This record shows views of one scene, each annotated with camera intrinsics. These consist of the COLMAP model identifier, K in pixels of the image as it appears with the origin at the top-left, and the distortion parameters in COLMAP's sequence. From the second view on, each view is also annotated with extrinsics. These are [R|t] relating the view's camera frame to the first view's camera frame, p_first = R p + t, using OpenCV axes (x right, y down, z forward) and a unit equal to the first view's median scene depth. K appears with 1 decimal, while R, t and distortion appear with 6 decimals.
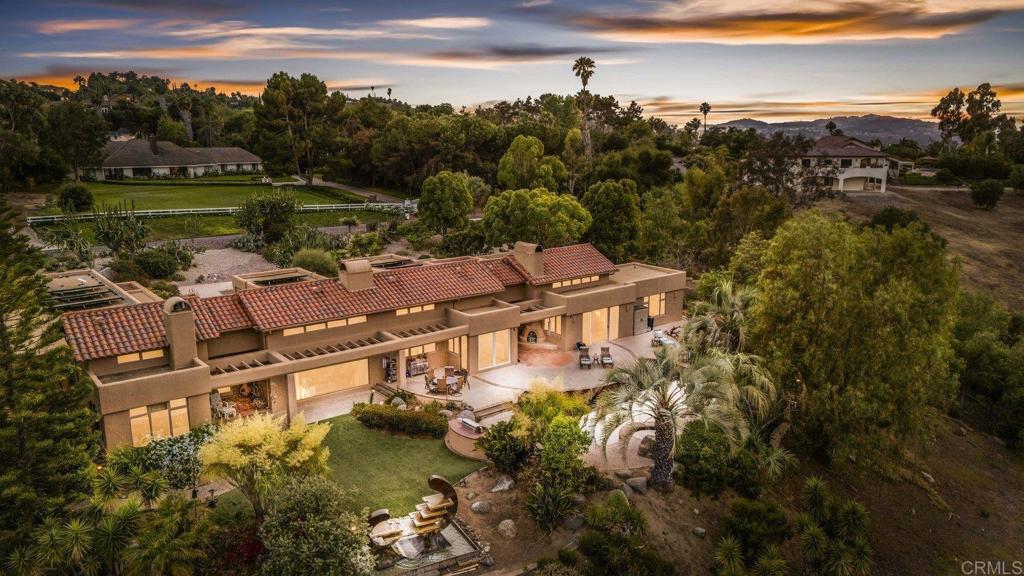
lens RADIAL K [[744.5, 0, 513.7], [0, 744.5, 300.2], [0, 0, 1]] dist [0.071250, -0.074884]
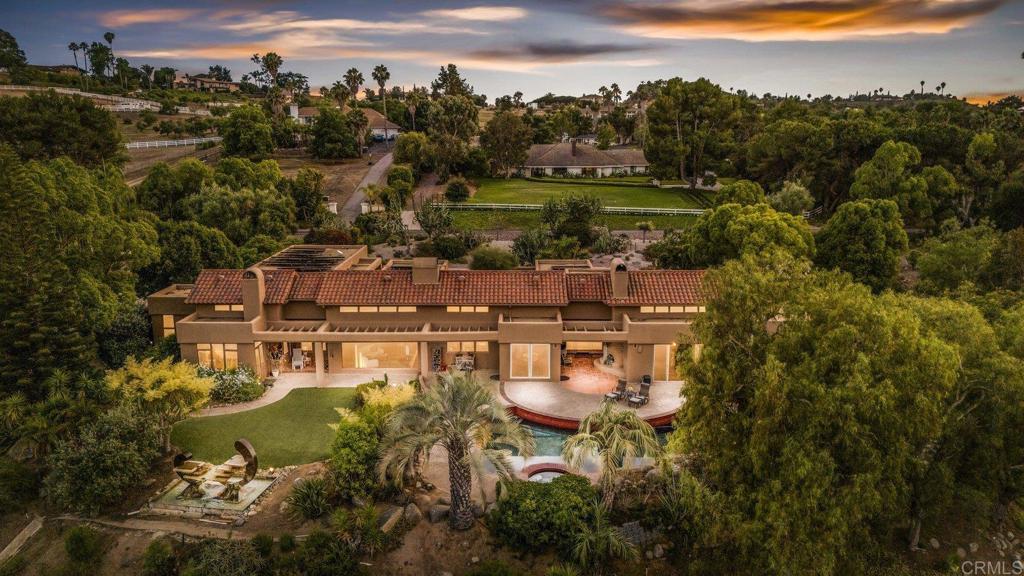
lens RADIAL K [[744.5, 0, 513.7], [0, 744.5, 300.2], [0, 0, 1]] dist [0.071250, -0.074884]
pose [[0.772404, 0.143712, -0.618659, 0.295632], [-0.144032, 0.988321, 0.049757, -0.032178], [0.618584, 0.050674, 0.784083, 0.106172]]
